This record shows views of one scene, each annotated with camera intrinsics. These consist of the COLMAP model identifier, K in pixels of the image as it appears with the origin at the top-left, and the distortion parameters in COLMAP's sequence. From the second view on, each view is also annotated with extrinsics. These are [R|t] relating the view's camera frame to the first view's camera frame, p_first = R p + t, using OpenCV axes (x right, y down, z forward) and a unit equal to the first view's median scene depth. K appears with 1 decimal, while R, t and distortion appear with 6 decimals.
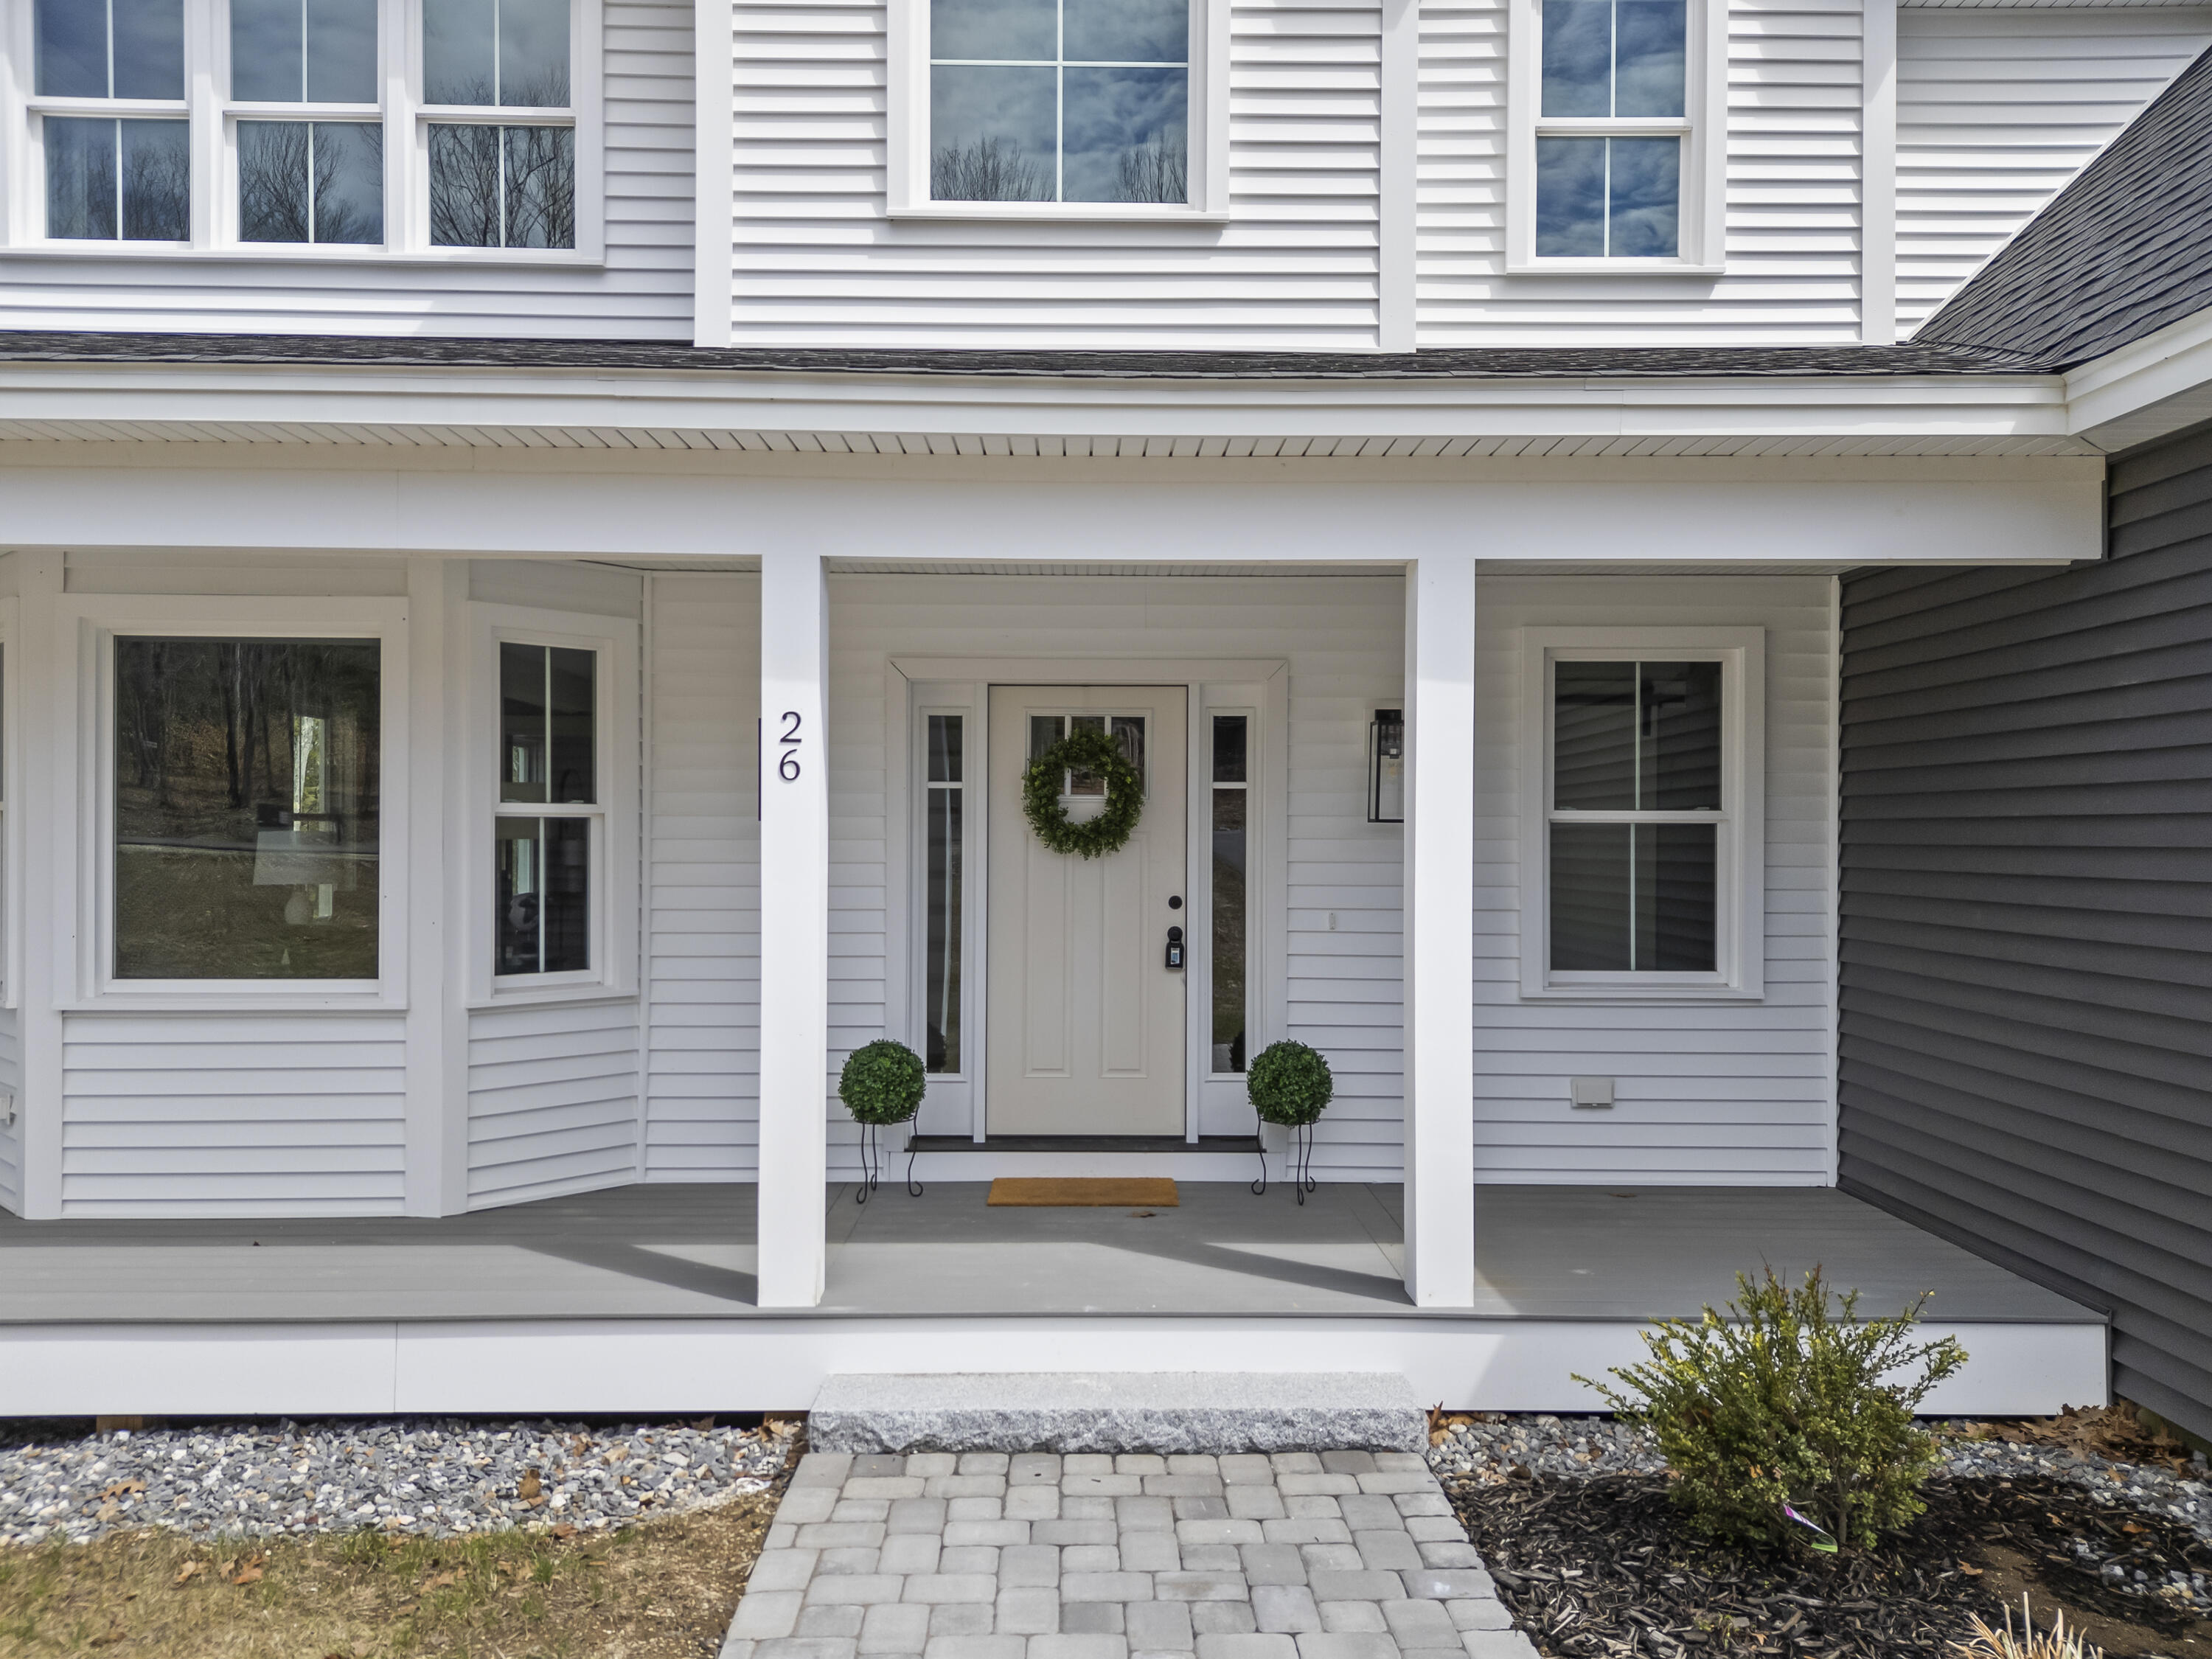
lens RADIAL K [[1574.6, 0, 1097.0], [0, 1574.6, 833.7], [0, 0, 1]] dist [0.039101, -0.006387]
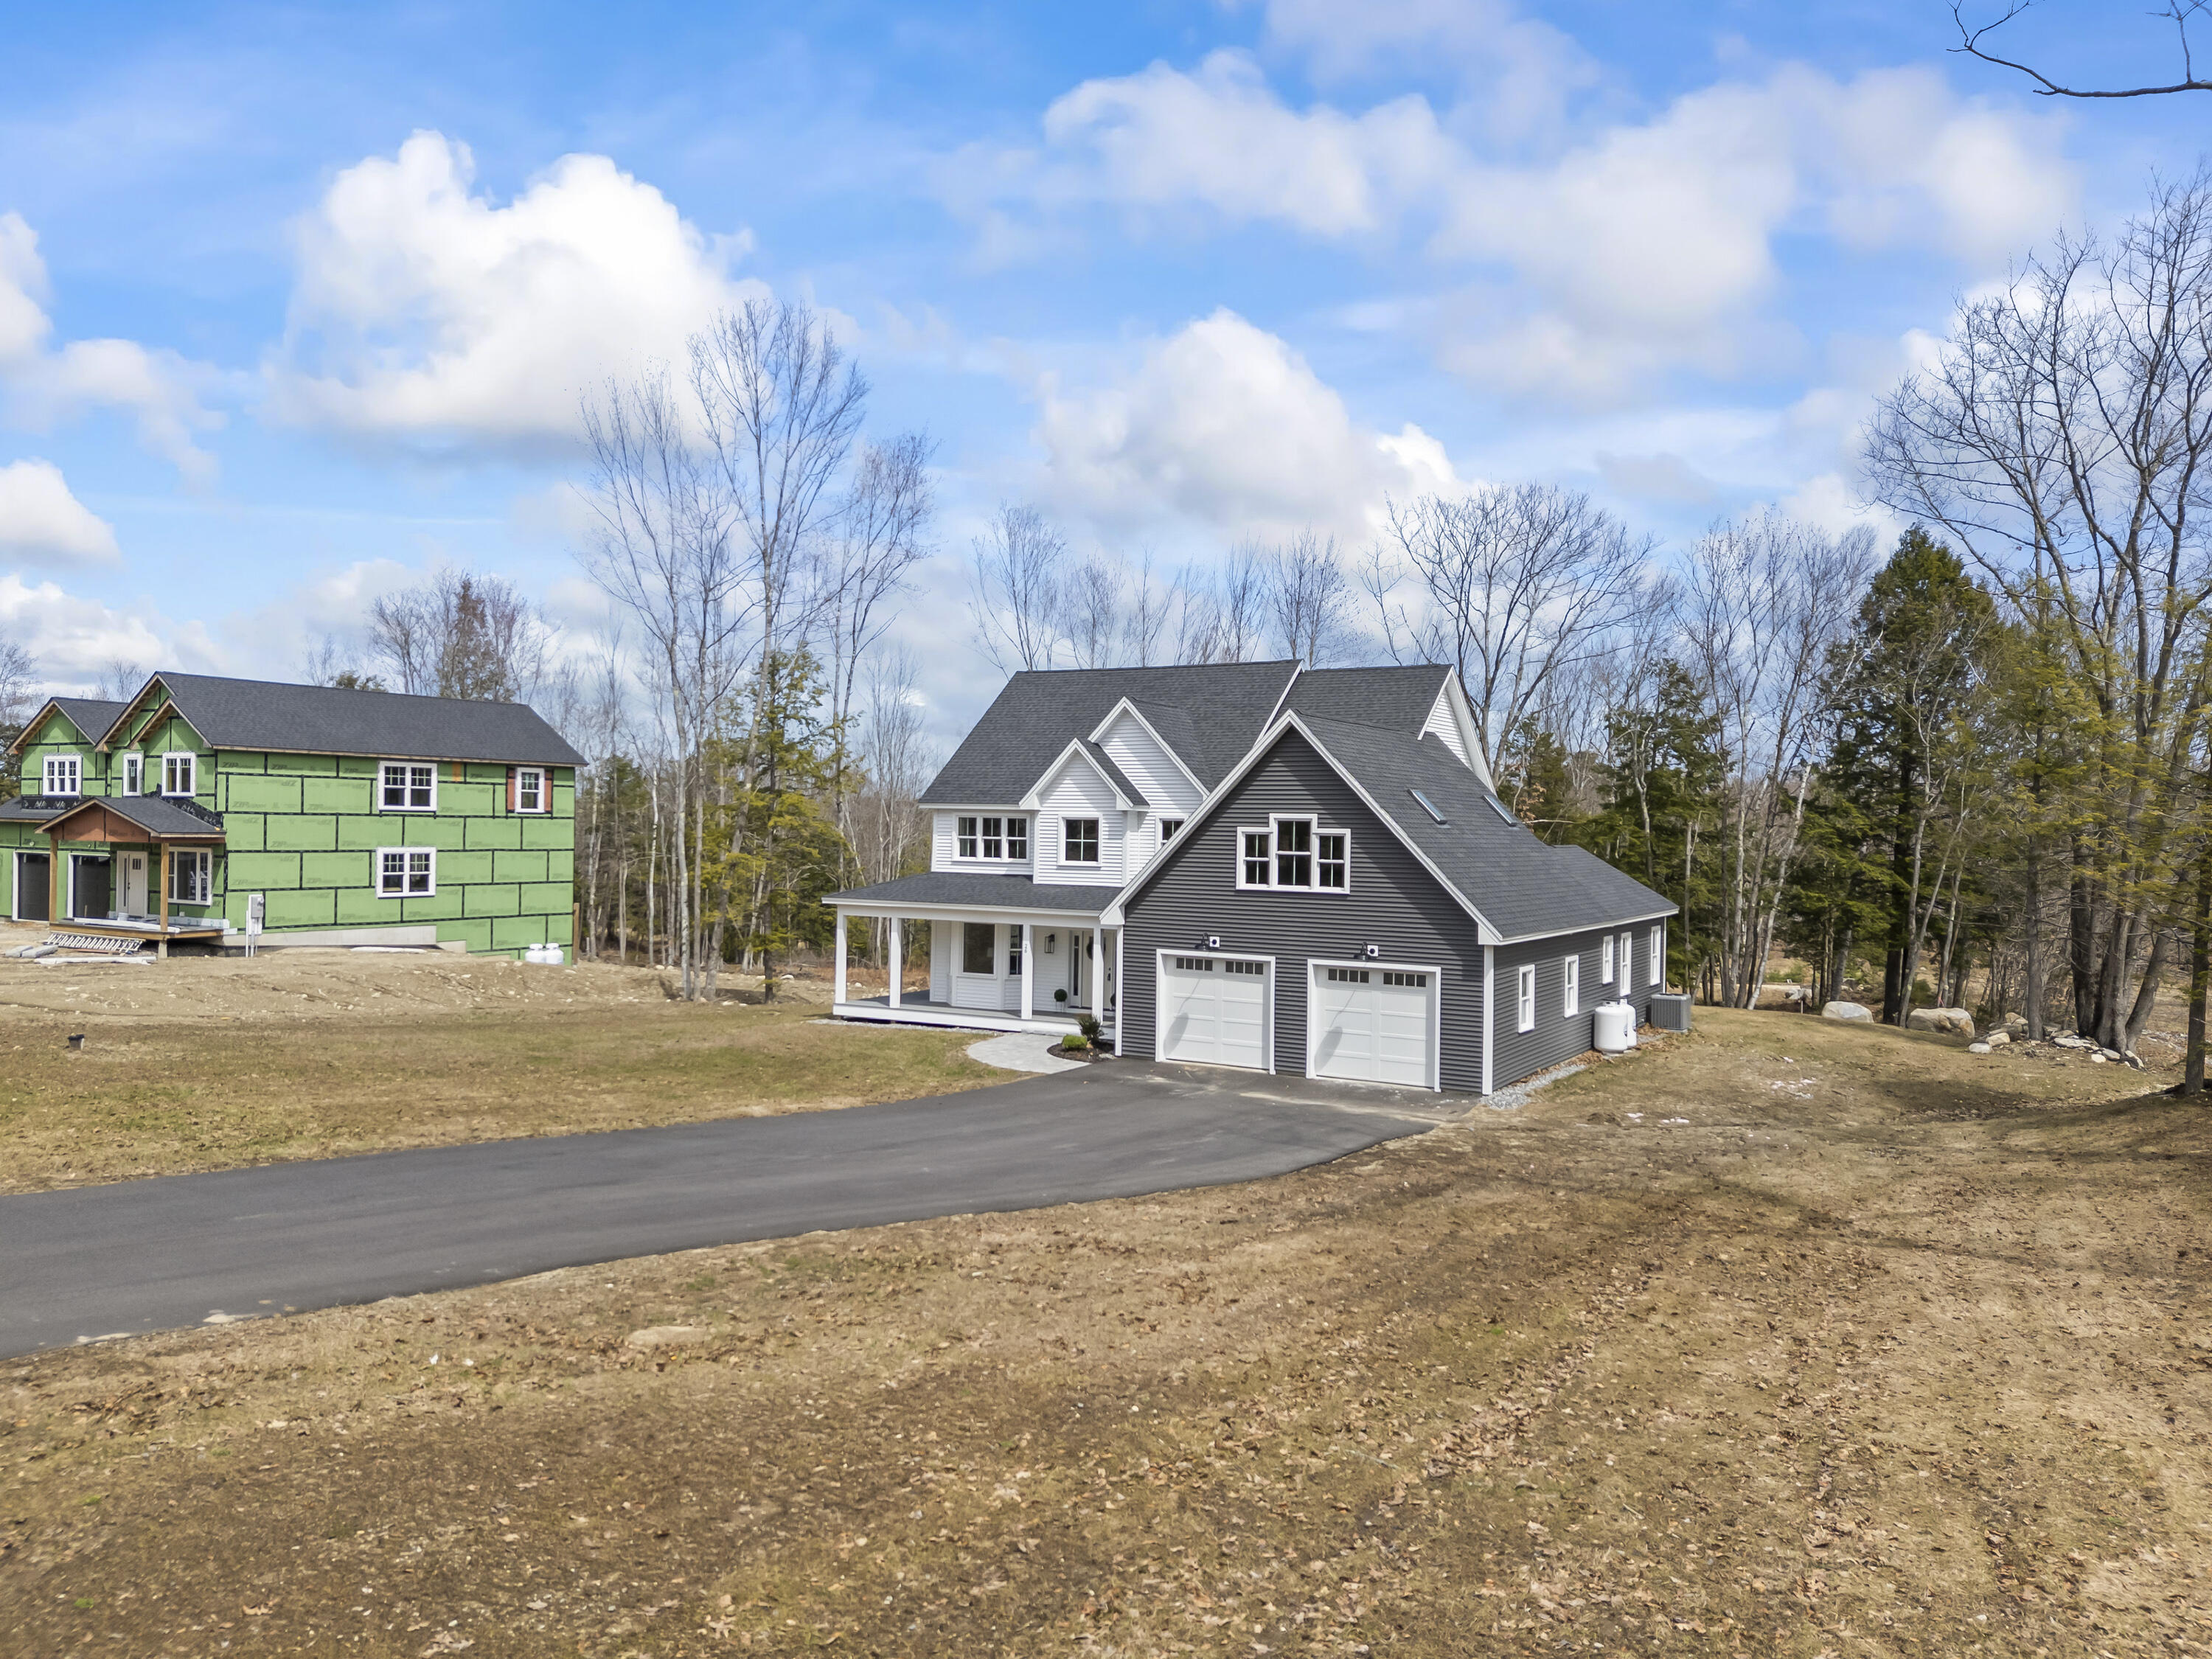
lens RADIAL K [[1573.8, 0, 1106.0], [0, 1573.8, 829.5], [0, 0, 1]] dist [0.081739, -0.002498]
pose [[0.854563, 0.012291, -0.519202, 3.413286], [-0.014955, 0.999888, -0.000943, -0.526208], [0.519132, 0.008571, 0.854651, -4.468389]]
